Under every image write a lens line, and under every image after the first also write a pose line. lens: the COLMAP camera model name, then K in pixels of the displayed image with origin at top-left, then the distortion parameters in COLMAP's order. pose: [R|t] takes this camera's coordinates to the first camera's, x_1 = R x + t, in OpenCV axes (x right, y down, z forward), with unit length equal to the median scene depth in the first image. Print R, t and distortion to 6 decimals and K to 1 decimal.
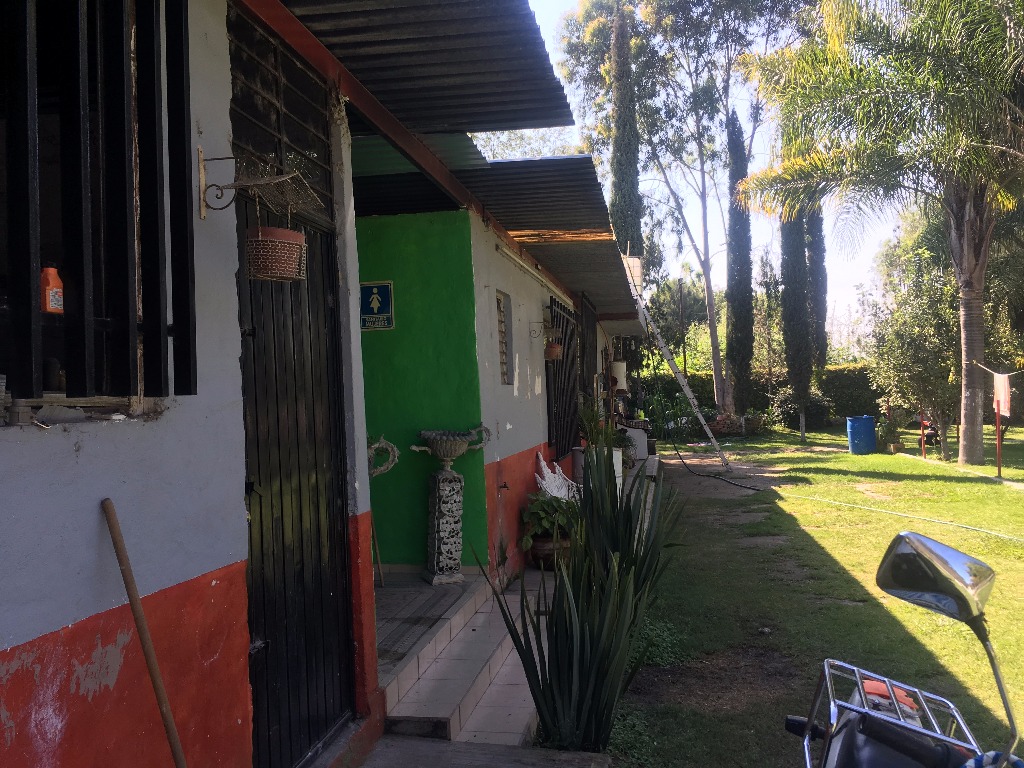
lens RADIAL K [[873.4, 0, 512.0], [0, 873.4, 384.0], [0, 0, 1]] dist [0.061050, -0.125996]
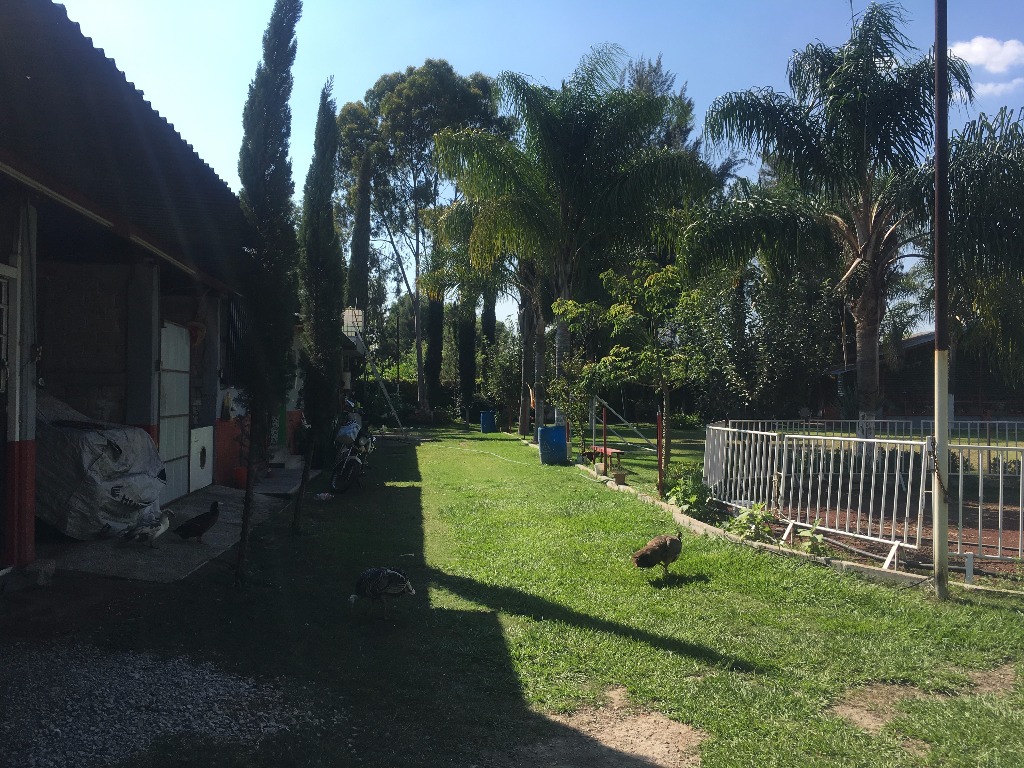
lens RADIAL K [[875.9, 0, 512.0], [0, 875.9, 384.0], [0, 0, 1]] dist [0.065211, -0.122373]
pose [[0.956647, 0.054557, 0.286095, -0.033482], [-0.054371, 0.998484, -0.008600, -0.002617], [-0.286131, -0.007328, 0.958163, -0.437188]]
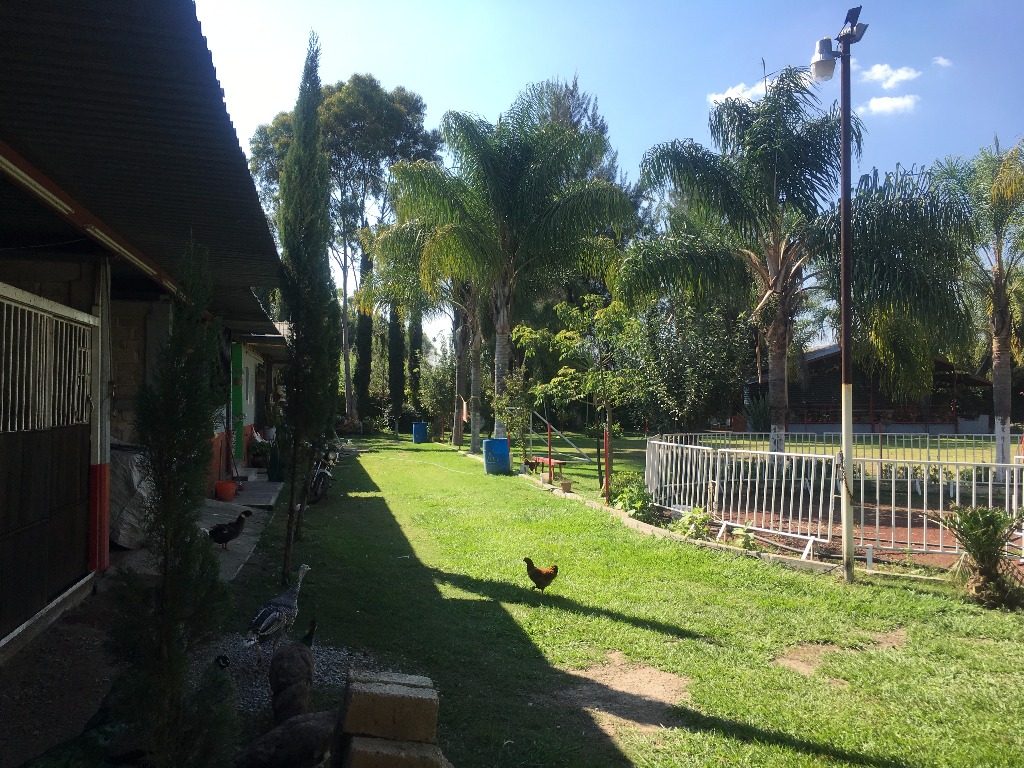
lens RADIAL K [[875.9, 0, 512.0], [0, 875.9, 384.0], [0, 0, 1]] dist [0.065211, -0.122373]
pose [[0.922321, 0.056642, 0.382251, -0.076957], [-0.052225, 0.998394, -0.021932, -0.007801], [-0.382879, 0.000265, 0.923798, -0.477168]]
